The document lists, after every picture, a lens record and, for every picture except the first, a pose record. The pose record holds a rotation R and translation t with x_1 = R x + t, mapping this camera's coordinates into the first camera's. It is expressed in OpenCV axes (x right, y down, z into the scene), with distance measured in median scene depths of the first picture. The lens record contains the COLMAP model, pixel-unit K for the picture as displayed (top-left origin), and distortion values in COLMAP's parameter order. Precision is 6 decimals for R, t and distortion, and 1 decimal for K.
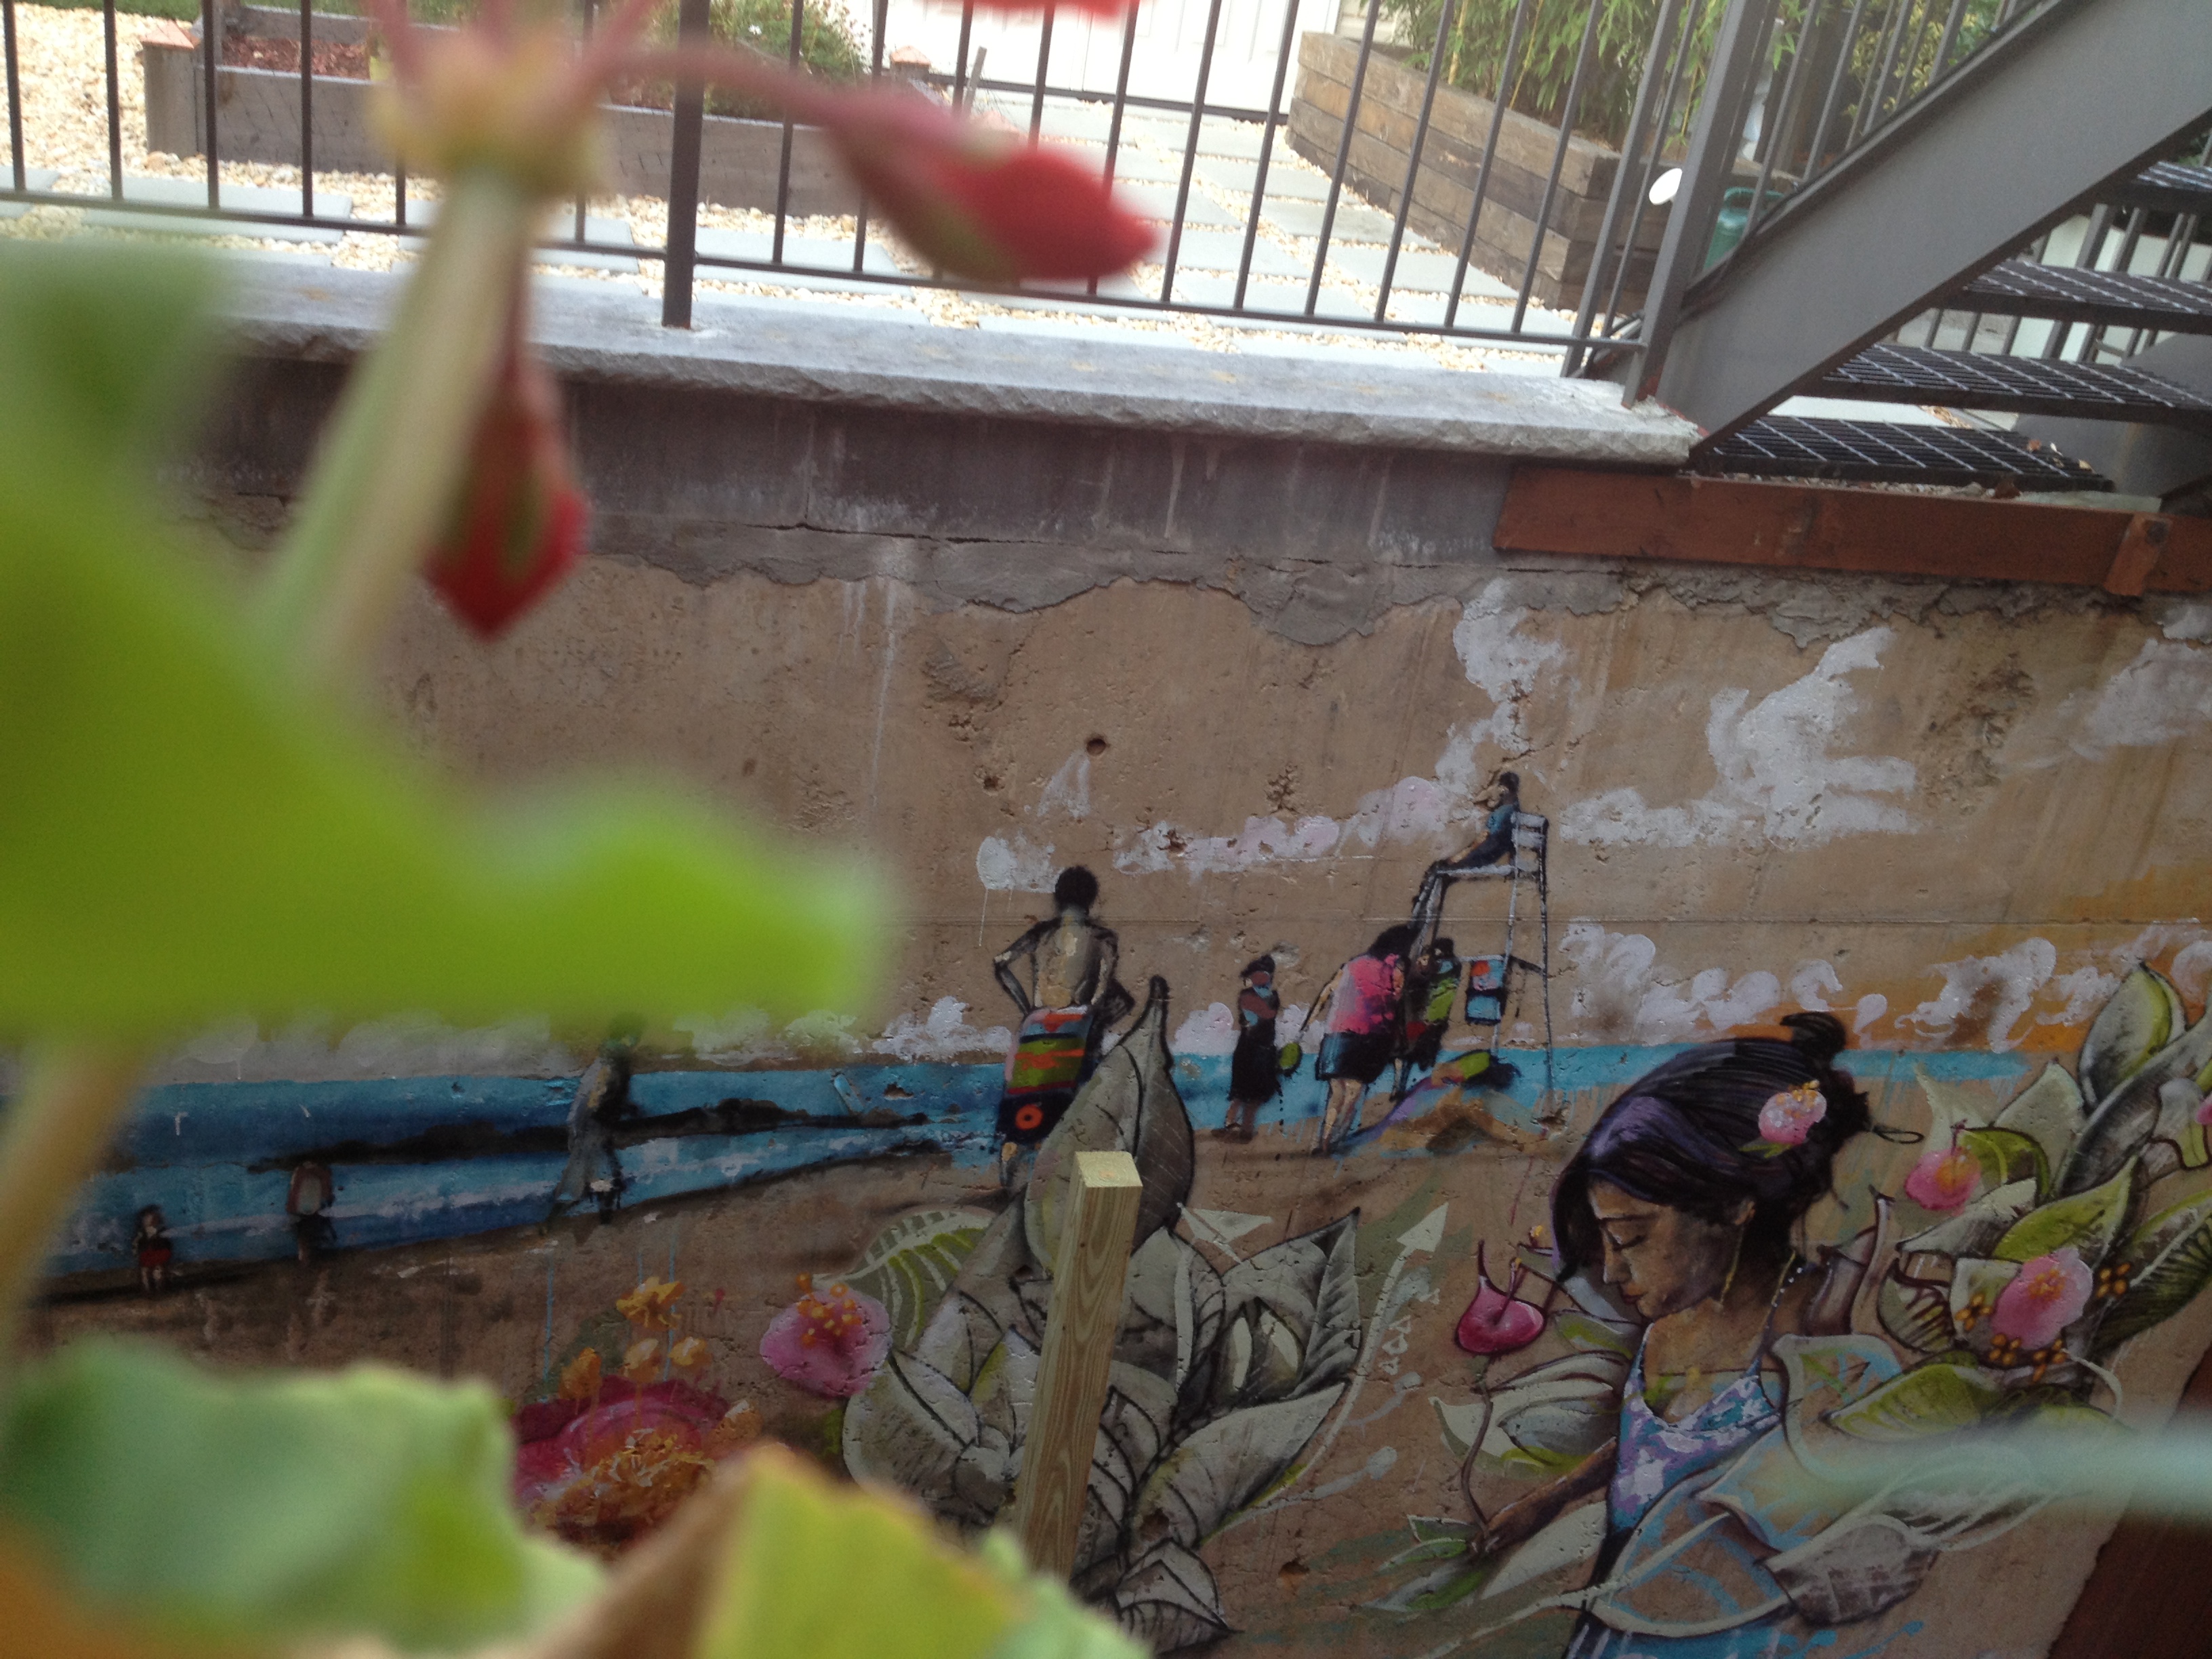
lens RADIAL K [[2074.7, 0, 1106.0], [0, 2074.7, 829.5], [0, 0, 1]] dist [0.215441, -0.490271]
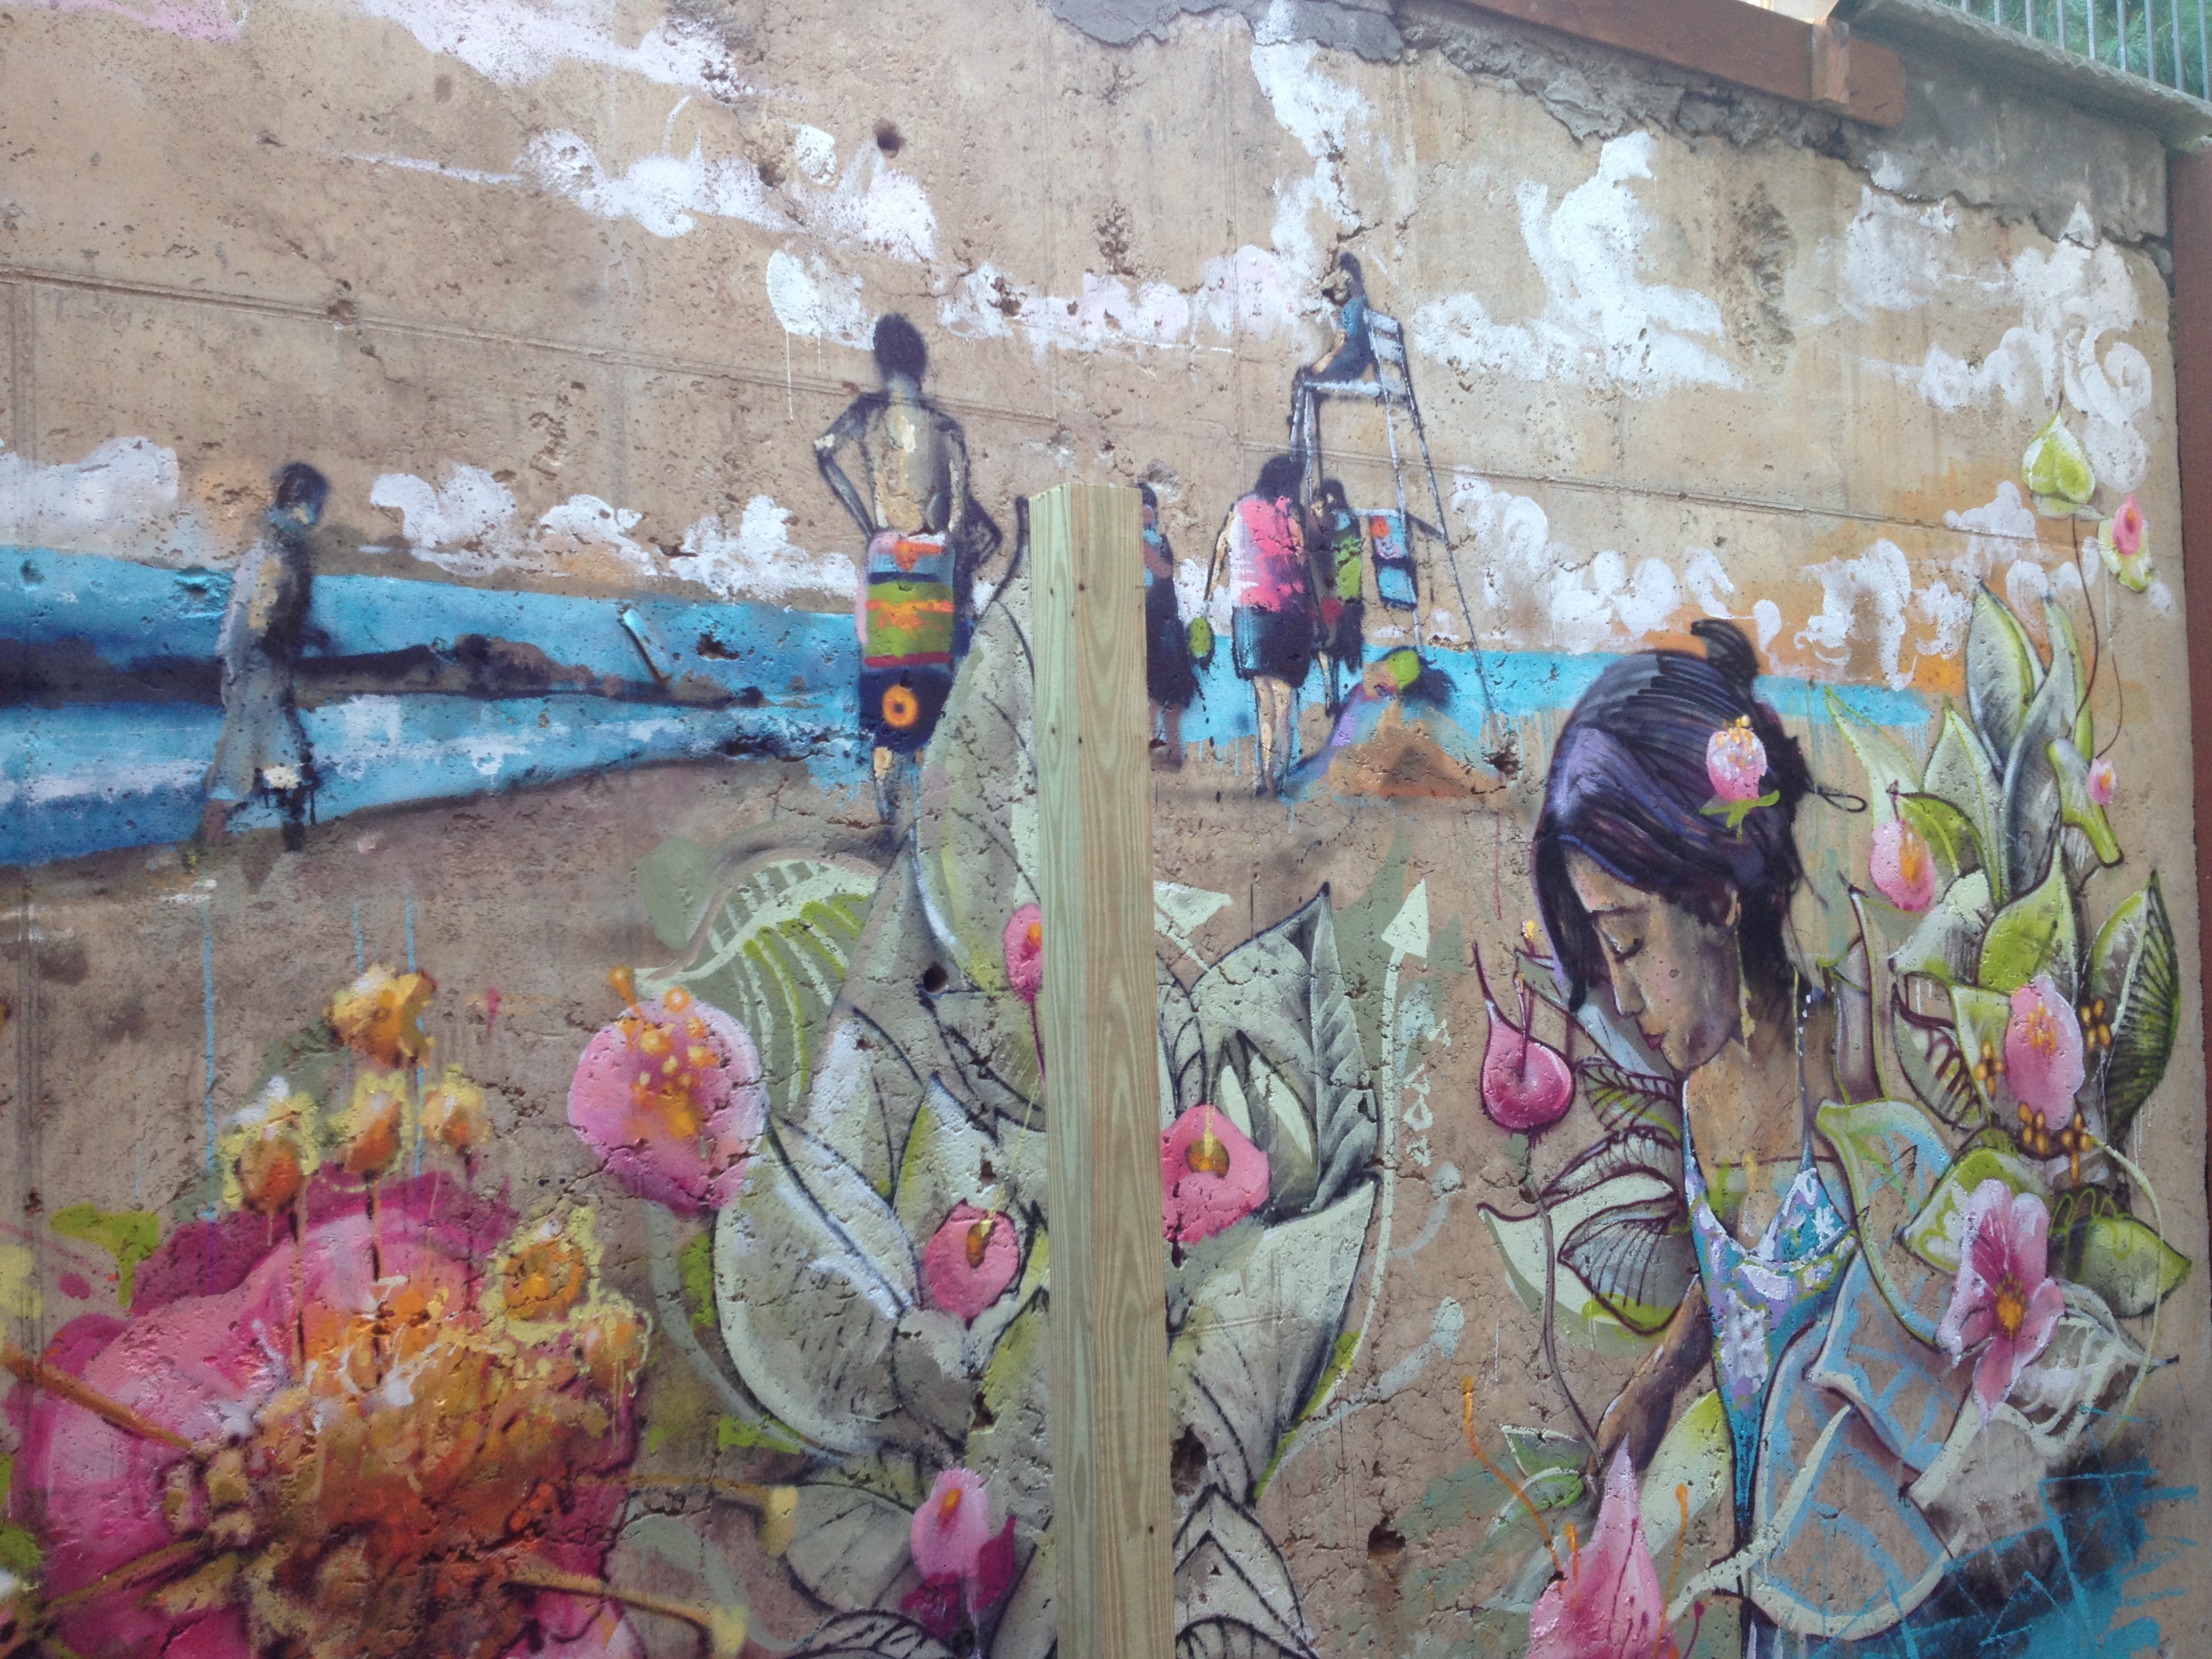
lens RADIAL K [[2074.7, 0, 1106.0], [0, 2074.7, 829.5], [0, 0, 1]] dist [0.215441, -0.490271]
pose [[0.930907, -0.161390, 0.327666, -0.195480], [0.297179, 0.856227, -0.422564, 0.458674], [-0.212358, 0.490744, 0.845029, 0.380364]]
